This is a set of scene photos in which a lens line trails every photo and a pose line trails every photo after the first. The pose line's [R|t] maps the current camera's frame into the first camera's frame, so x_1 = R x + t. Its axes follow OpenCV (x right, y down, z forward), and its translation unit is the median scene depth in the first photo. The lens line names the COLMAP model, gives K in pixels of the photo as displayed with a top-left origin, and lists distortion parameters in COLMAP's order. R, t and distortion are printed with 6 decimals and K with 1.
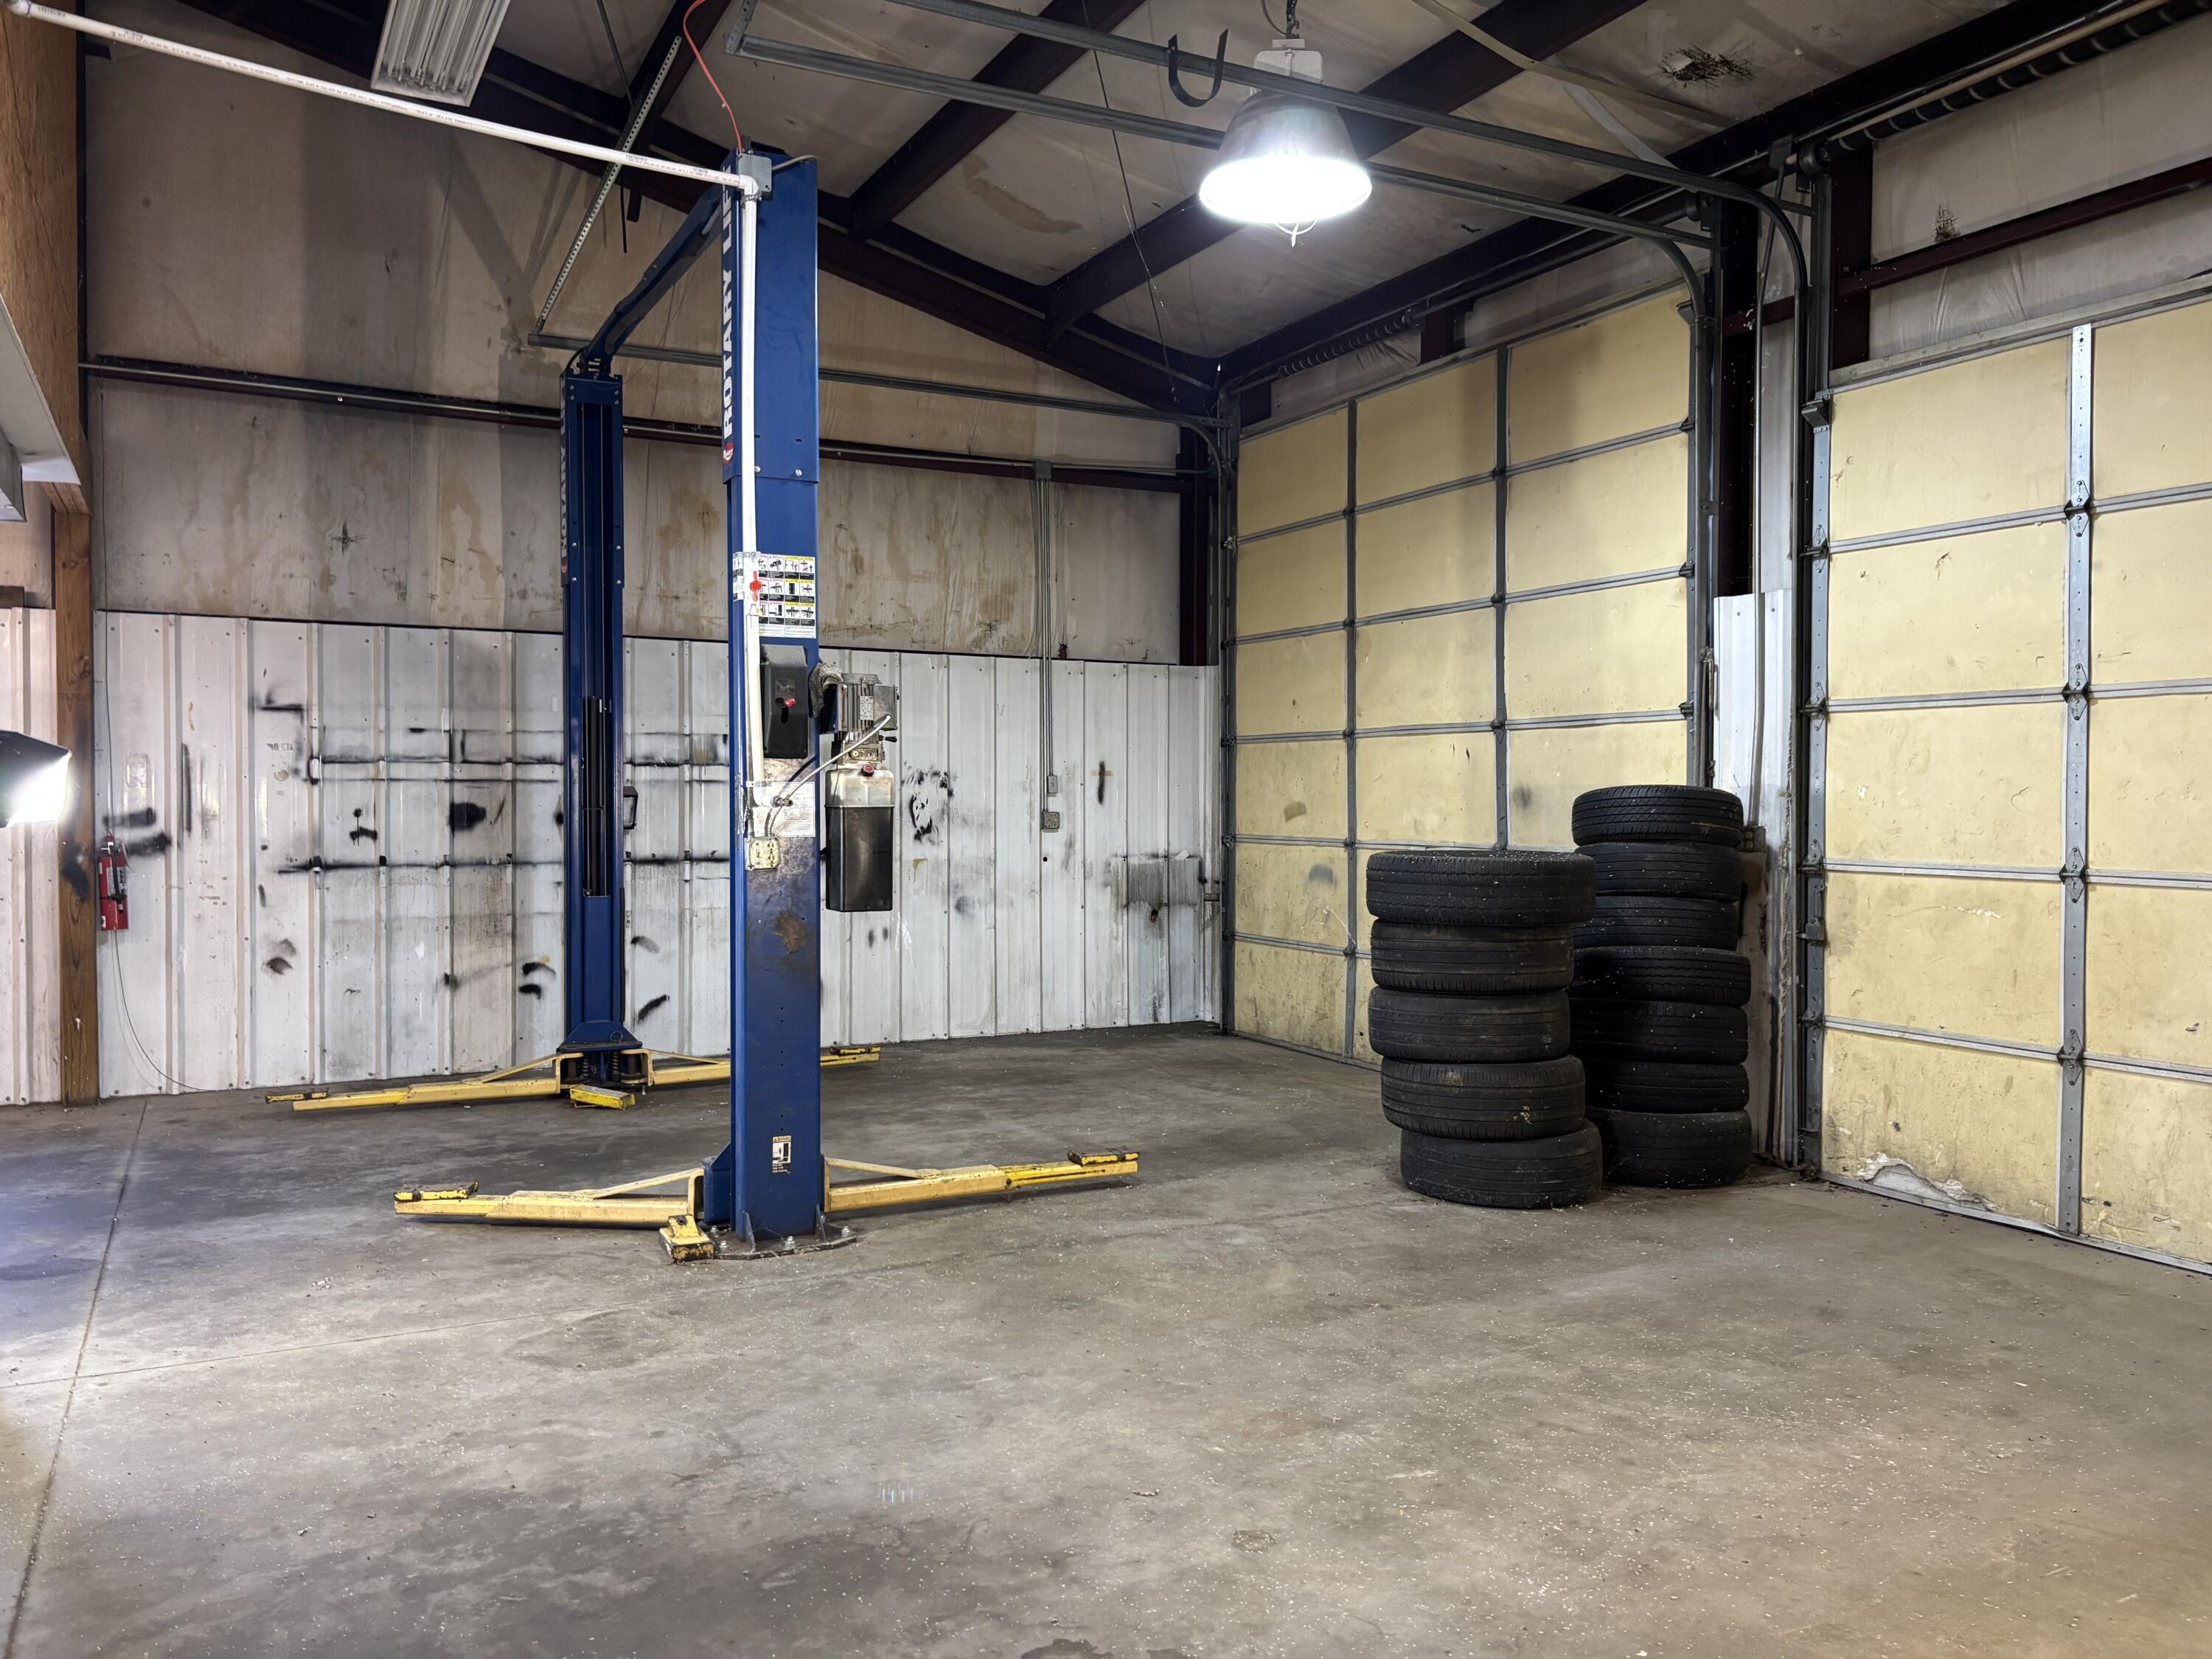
lens RADIAL K [[1683.2, 0, 1103.8], [0, 1683.2, 831.1], [0, 0, 1]] dist [0.032598, -0.017469]
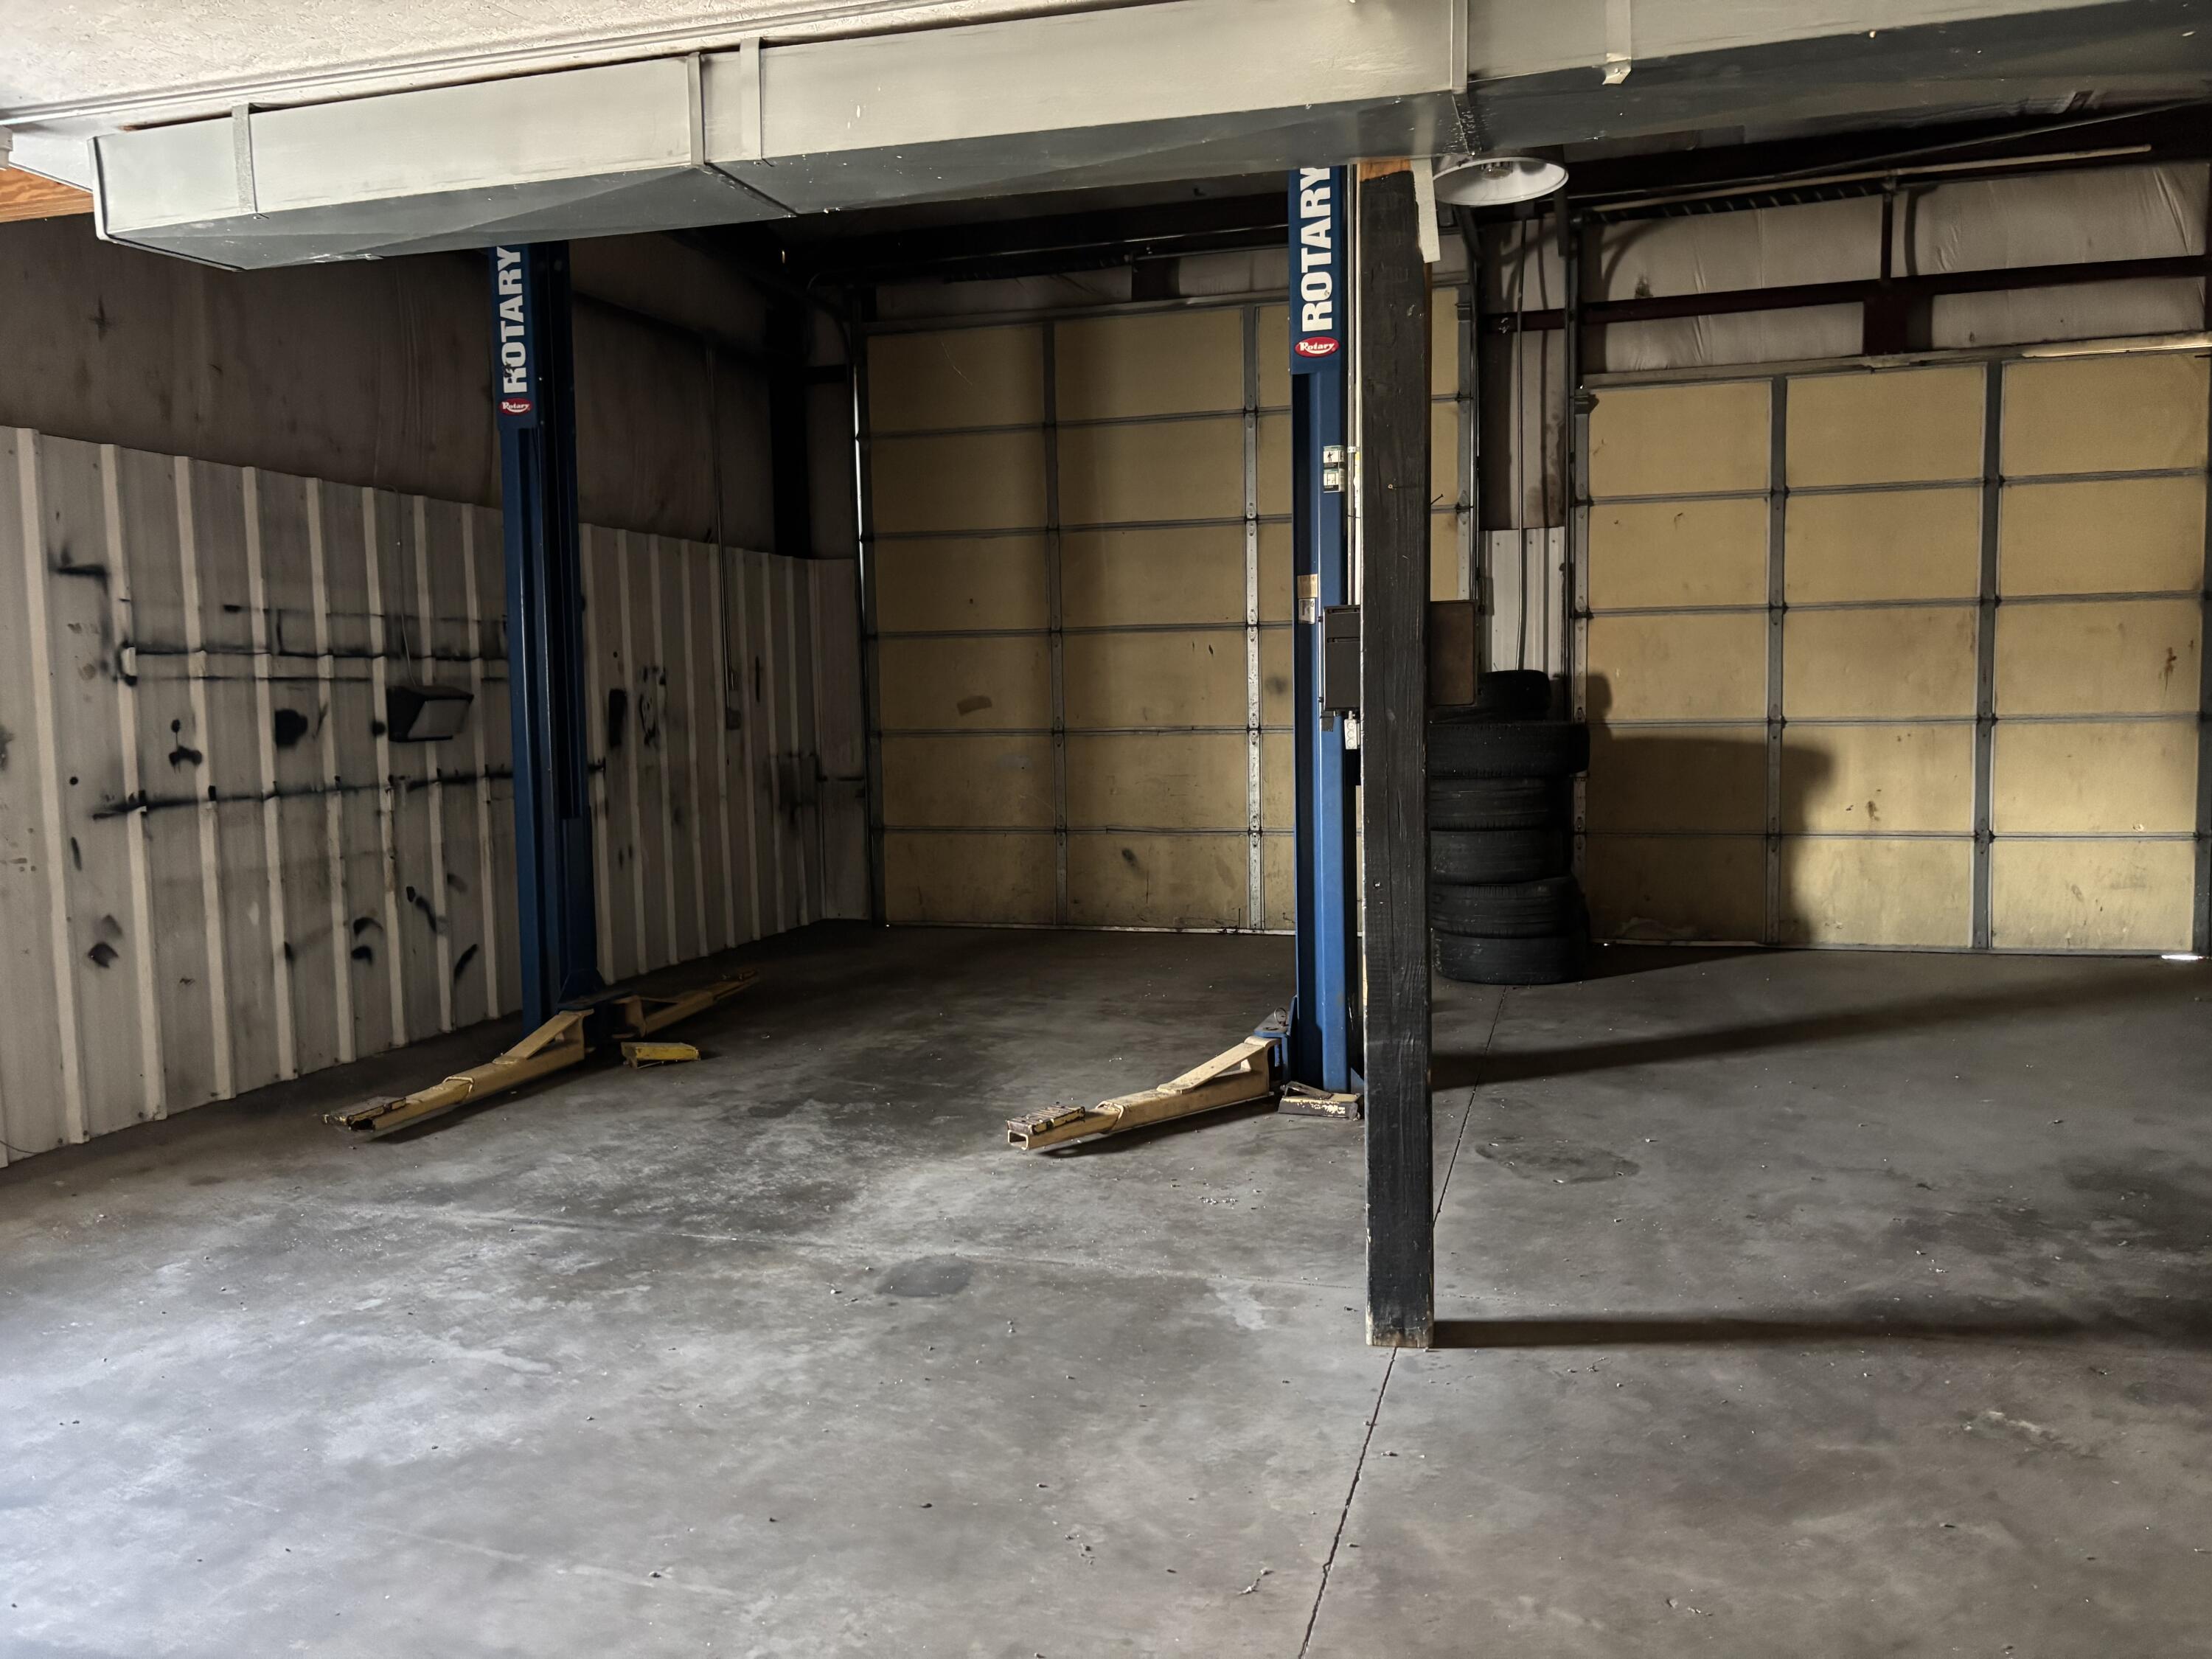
lens RADIAL K [[1683.2, 0, 1110.0], [0, 1683.2, 825.7], [0, 0, 1]] dist [0.032598, -0.017469]
pose [[0.683137, -0.071416, 0.726790, -0.698193], [0.035157, 0.997269, 0.064949, -0.001664], [-0.729443, -0.018817, 0.683782, 0.245455]]
